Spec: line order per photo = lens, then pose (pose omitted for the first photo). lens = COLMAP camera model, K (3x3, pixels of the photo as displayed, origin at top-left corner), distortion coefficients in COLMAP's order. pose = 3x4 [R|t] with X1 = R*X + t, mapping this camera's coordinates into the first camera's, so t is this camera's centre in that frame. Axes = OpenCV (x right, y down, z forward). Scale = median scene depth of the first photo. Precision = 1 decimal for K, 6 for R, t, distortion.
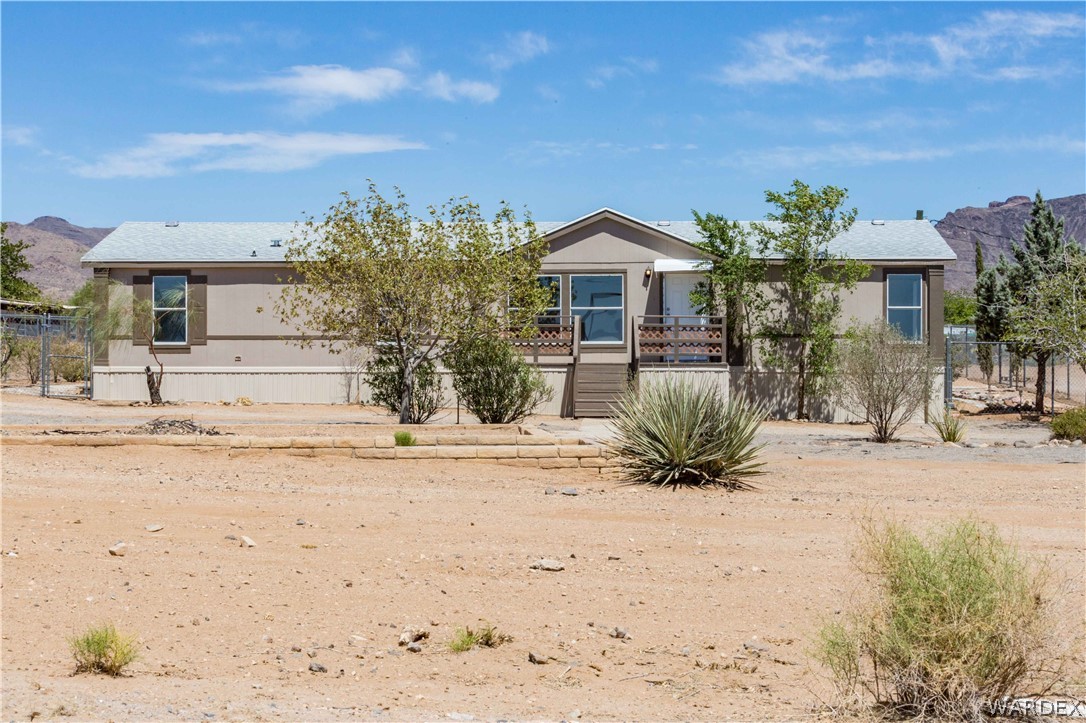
lens RADIAL K [[2203.6, 0, 542.7], [0, 2203.6, 363.0], [0, 0, 1]] dist [-0.089982, 0.000000]
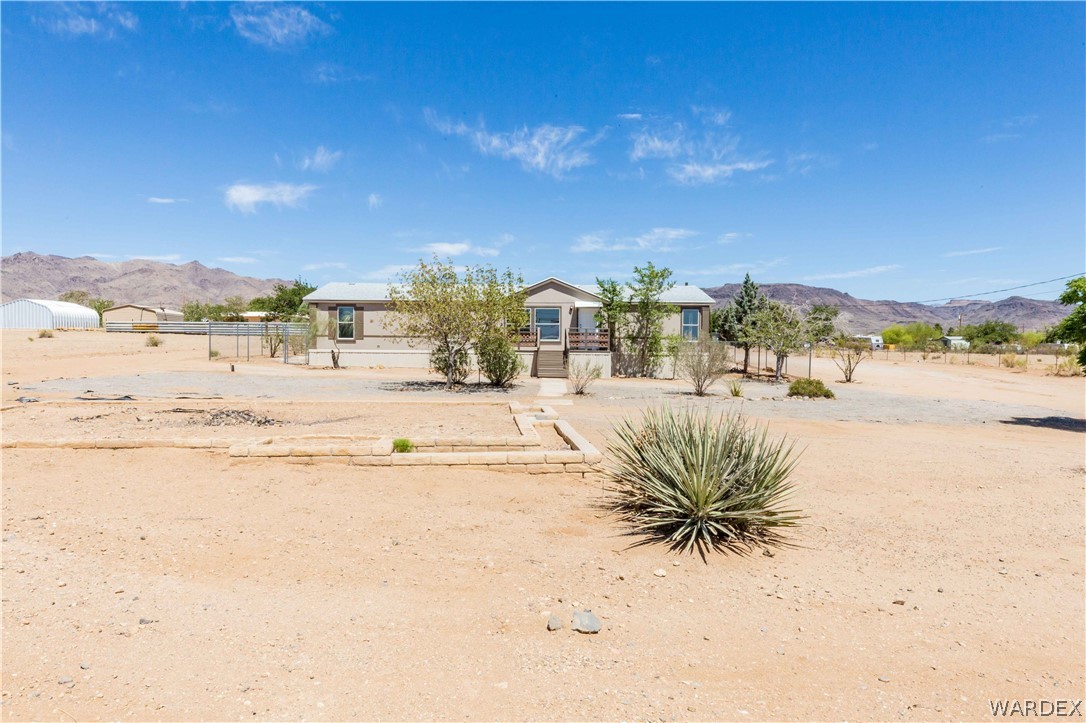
lens RADIAL K [[736.0, 0, 549.5], [0, 736.0, 354.3], [0, 0, 1]] dist [0.002808, -0.001083]
pose [[0.999114, 0.008570, 0.041197, -0.002791], [-0.009248, 0.999824, 0.016299, -0.007547], [-0.041050, -0.016666, 0.999018, 0.295159]]
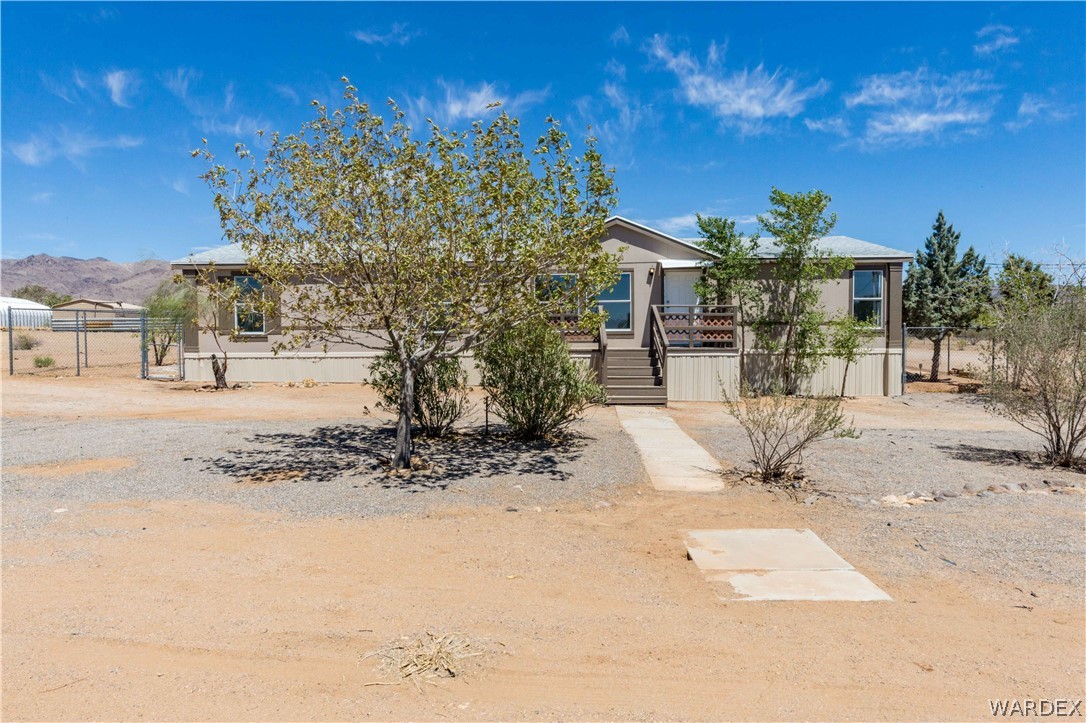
lens RADIAL K [[736.0, 0, 541.2], [0, 736.0, 358.1], [0, 0, 1]] dist [0.002808, -0.001083]
pose [[0.999841, -0.006608, 0.016564, -0.019528], [0.006104, 0.999523, 0.030260, -0.006716], [-0.016756, -0.030154, 0.999405, 0.625304]]
